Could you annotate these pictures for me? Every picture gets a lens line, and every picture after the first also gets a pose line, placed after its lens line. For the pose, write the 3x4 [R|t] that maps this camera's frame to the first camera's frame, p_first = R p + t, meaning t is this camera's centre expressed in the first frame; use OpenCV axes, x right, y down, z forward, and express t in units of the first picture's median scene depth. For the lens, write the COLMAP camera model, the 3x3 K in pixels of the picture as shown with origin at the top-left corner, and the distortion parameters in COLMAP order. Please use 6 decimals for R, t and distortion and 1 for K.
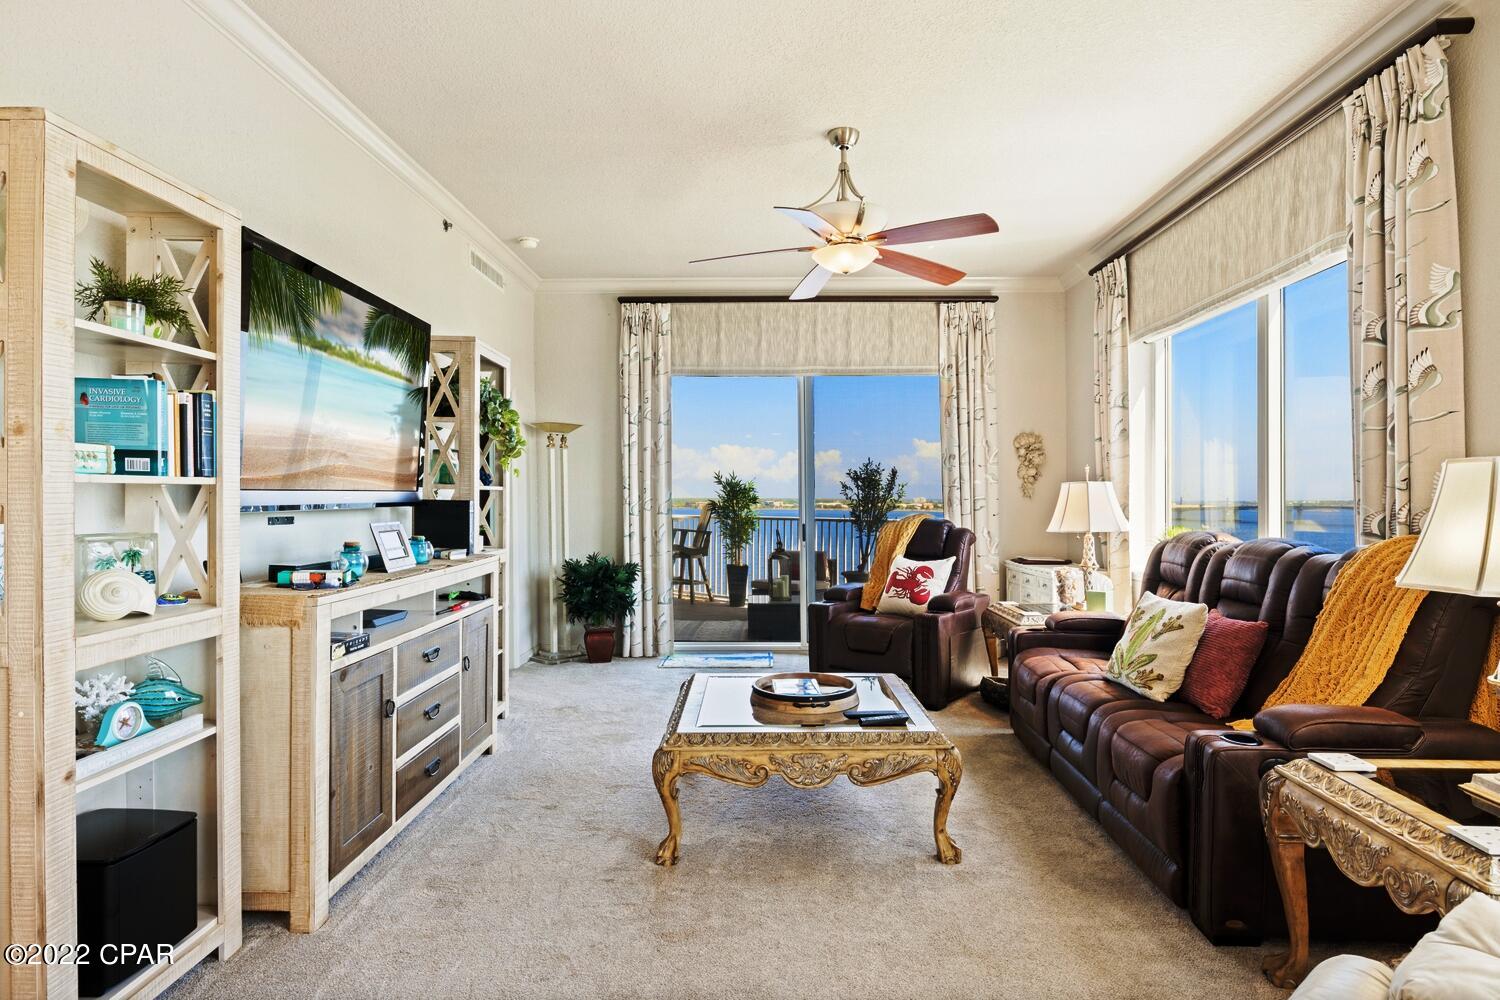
lens RADIAL K [[807.4, 0, 765.5], [0, 807.4, 461.3], [0, 0, 1]] dist [0.000849, 0.003458]
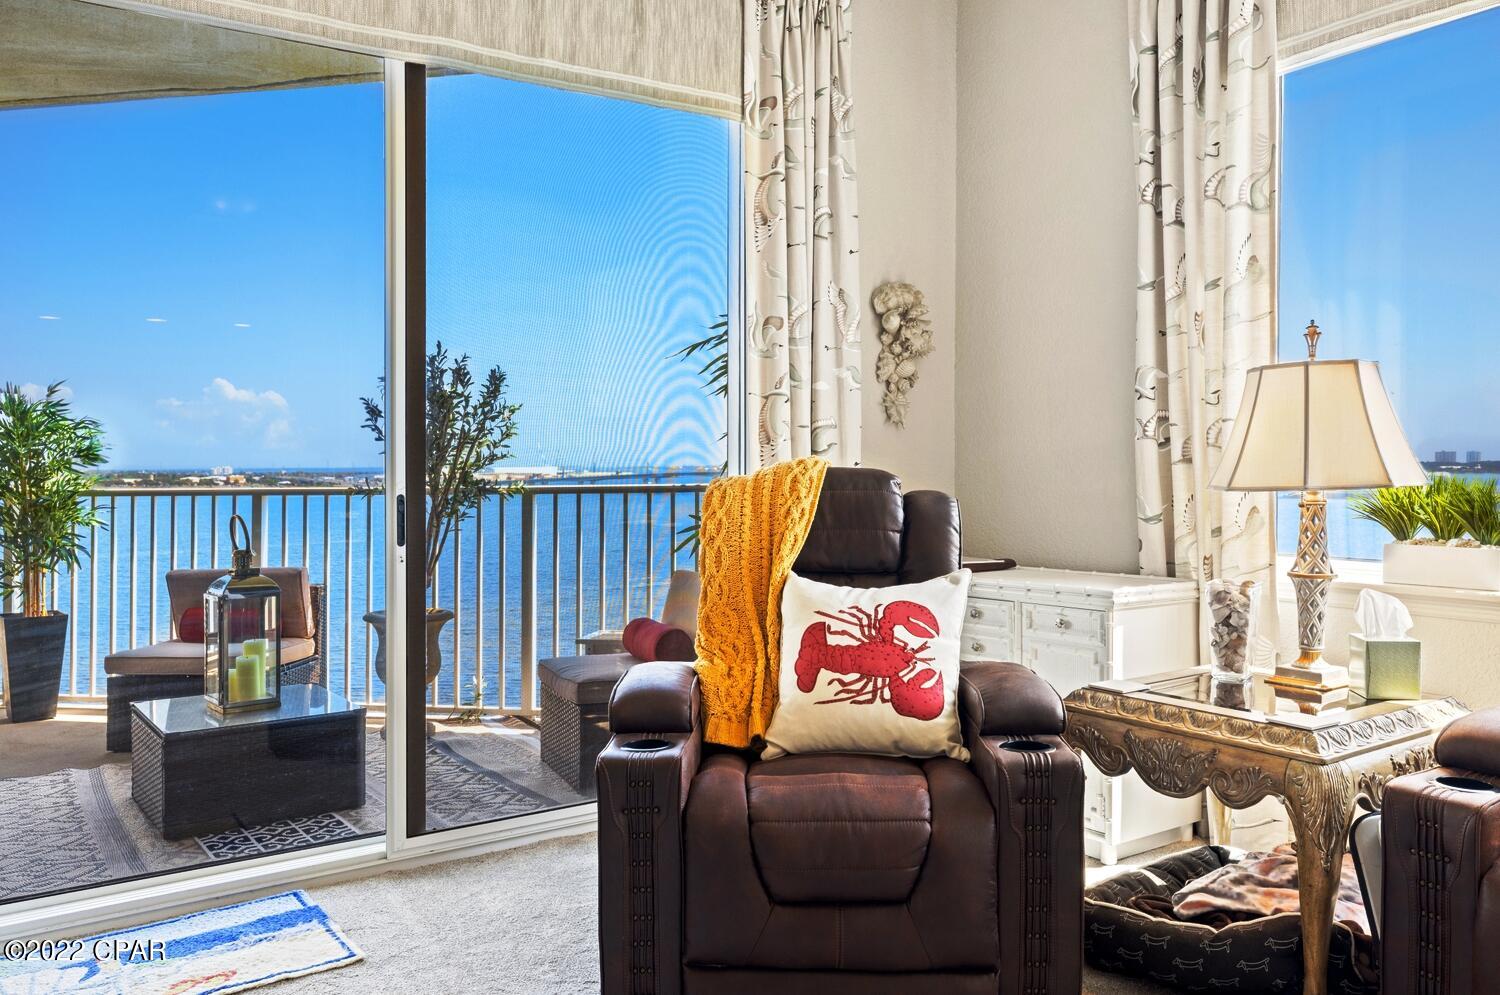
lens RADIAL K [[1172.5, 0, 768.9], [0, 1172.5, 475.1], [0, 0, 1]] dist [-0.005946, 0.011732]
pose [[0.811125, -0.012657, 0.584736, -0.151266], [-0.018569, 0.998705, 0.047376, 0.052779], [-0.584578, -0.049286, 0.809839, 0.630726]]
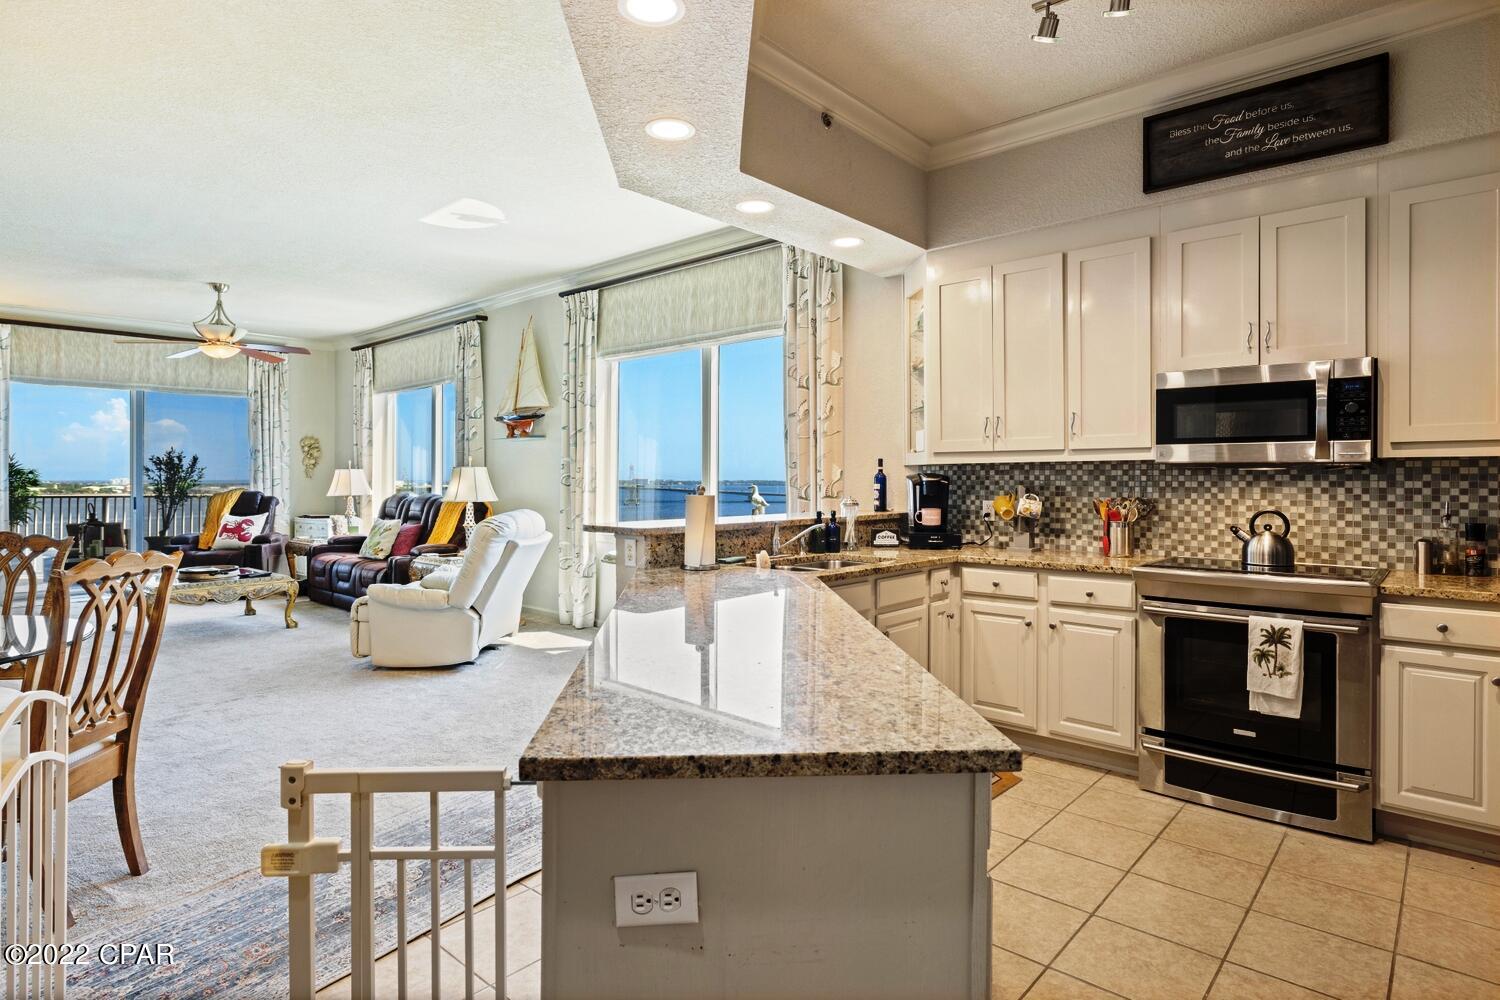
lens RADIAL K [[807.4, 0, 746.8], [0, 807.4, 495.7], [0, 0, 1]] dist [0.000849, 0.003458]
pose [[0.661962, -0.016690, 0.749352, -0.375983], [-0.033125, 0.998124, 0.051492, -0.037966], [-0.748805, -0.058908, 0.660167, -0.881070]]
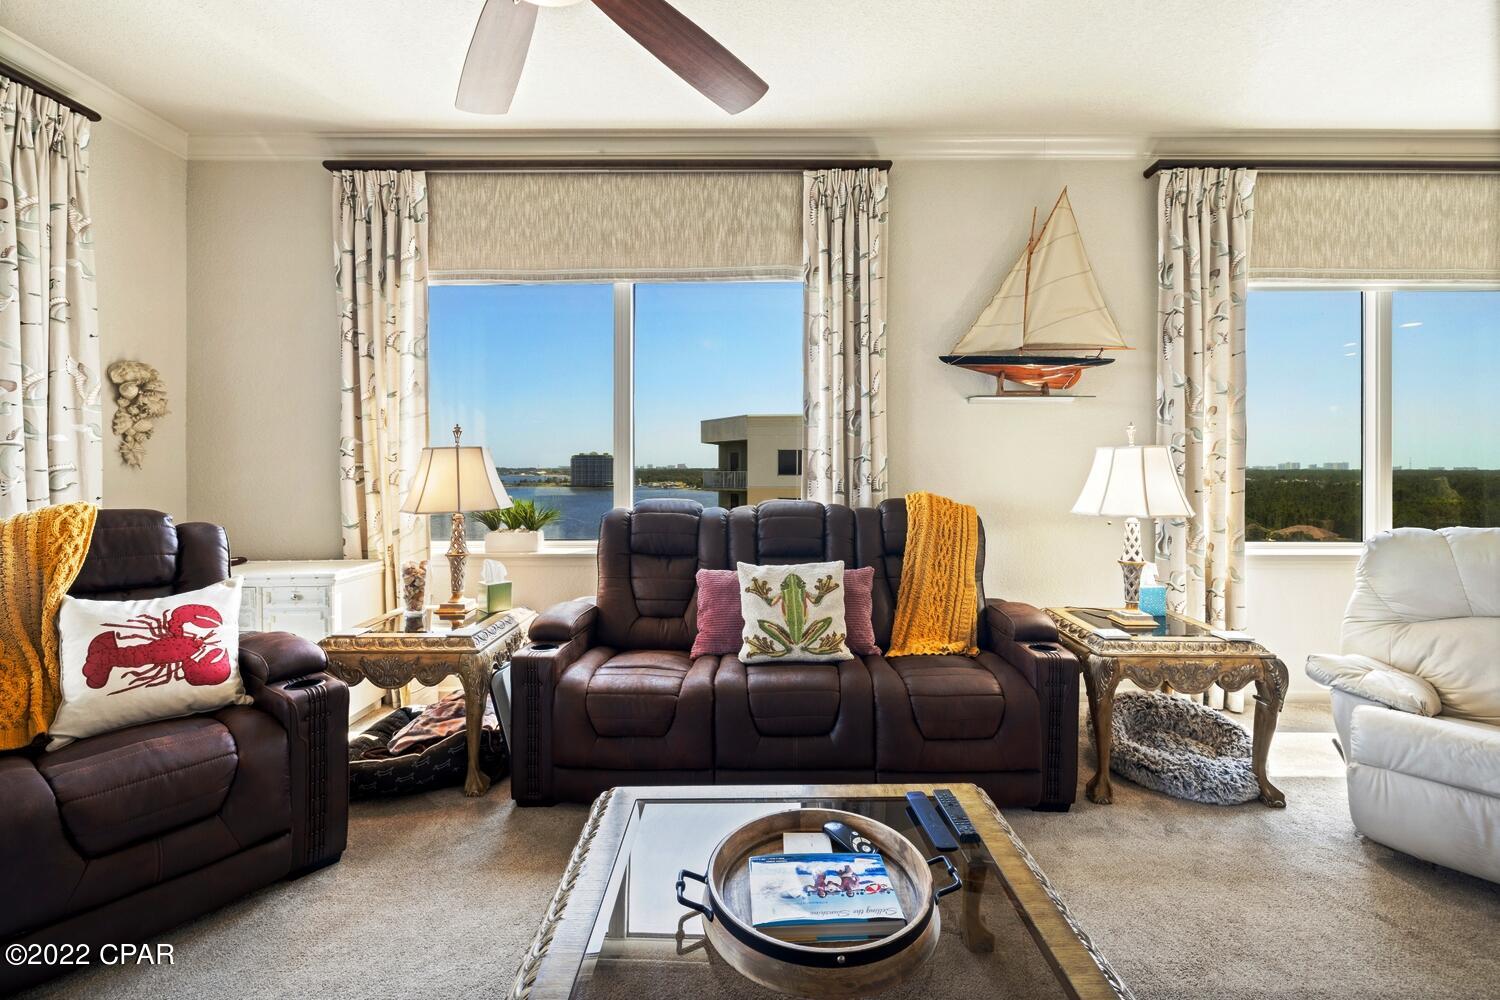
lens RADIAL K [[639.3, 0, 745.9], [0, 639.3, 461.7], [0, 0, 1]] dist [0.005770, -0.001384]
pose [[-0.010532, -0.005136, 0.999931, -0.212802], [-0.045582, 0.998950, 0.004651, 0.022720], [-0.998905, -0.045529, -0.010755, 0.666843]]
